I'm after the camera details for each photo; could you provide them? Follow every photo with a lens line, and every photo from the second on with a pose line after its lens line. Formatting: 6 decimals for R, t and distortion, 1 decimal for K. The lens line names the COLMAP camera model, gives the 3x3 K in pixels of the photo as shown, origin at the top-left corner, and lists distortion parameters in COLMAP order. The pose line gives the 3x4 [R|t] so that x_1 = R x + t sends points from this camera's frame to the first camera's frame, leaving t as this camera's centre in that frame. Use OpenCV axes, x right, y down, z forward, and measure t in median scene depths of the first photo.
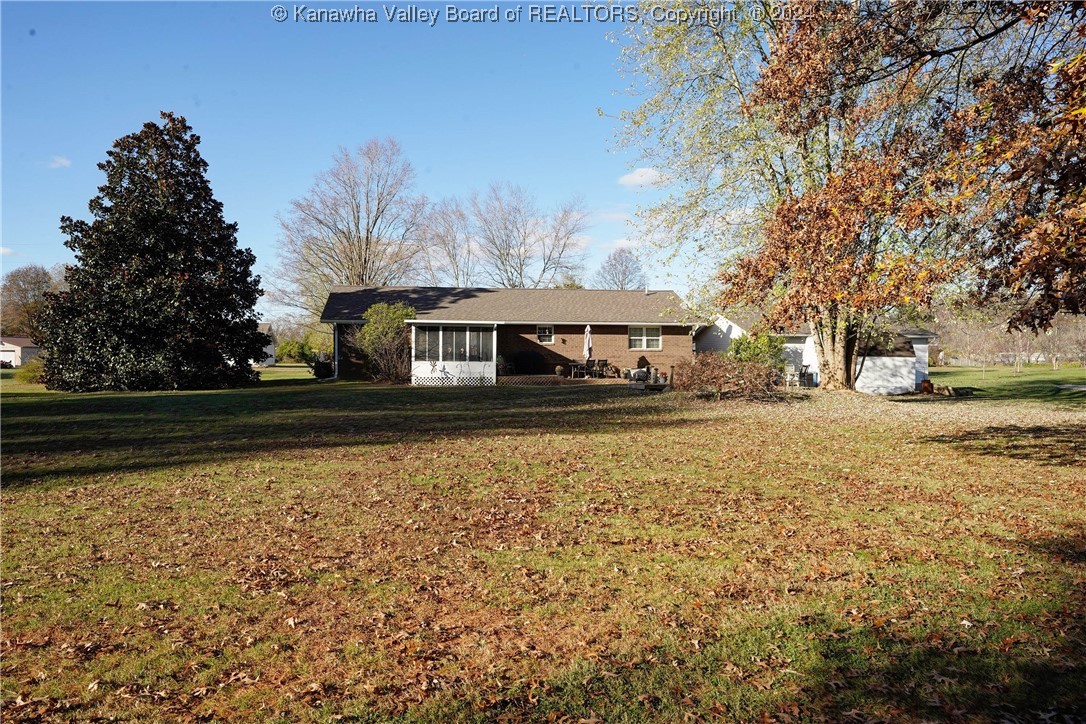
lens RADIAL K [[680.2, 0, 542.8], [0, 680.2, 359.6], [0, 0, 1]] dist [0.037400, 0.000765]
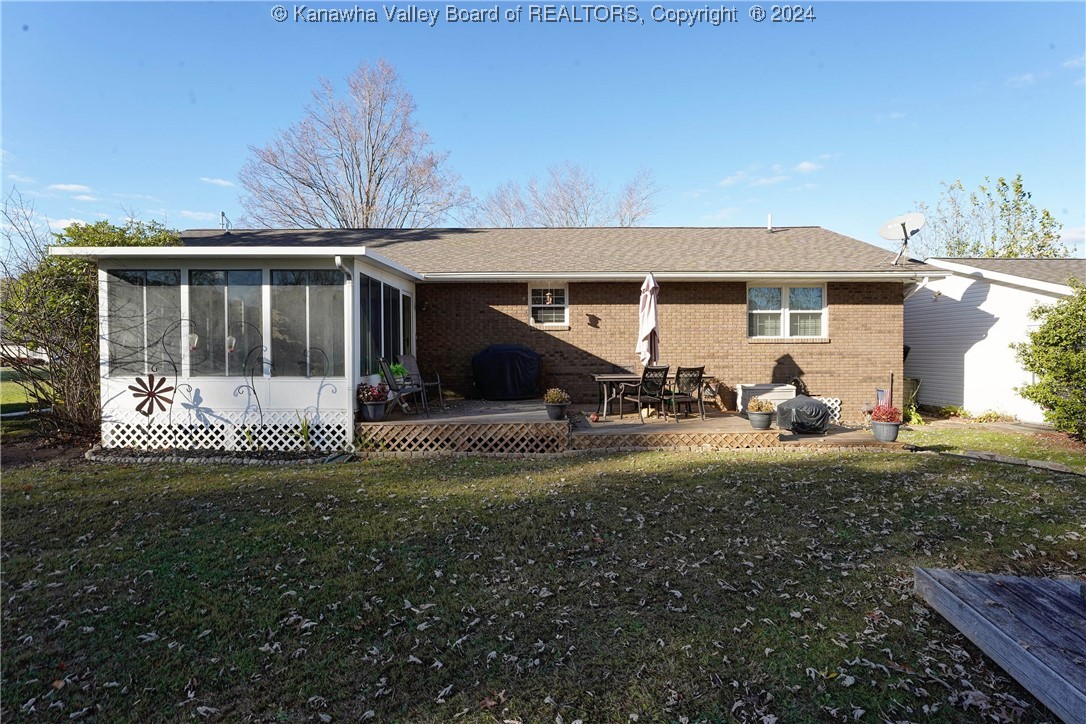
lens RADIAL K [[506.2, 0, 546.8], [0, 506.2, 360.6], [0, 0, 1]] dist [-0.015867, -0.000109]
pose [[0.988418, -0.001778, -0.151743, 0.056826], [0.004342, 0.999853, 0.016566, -0.008132], [0.151692, -0.017033, 0.988281, 0.765345]]
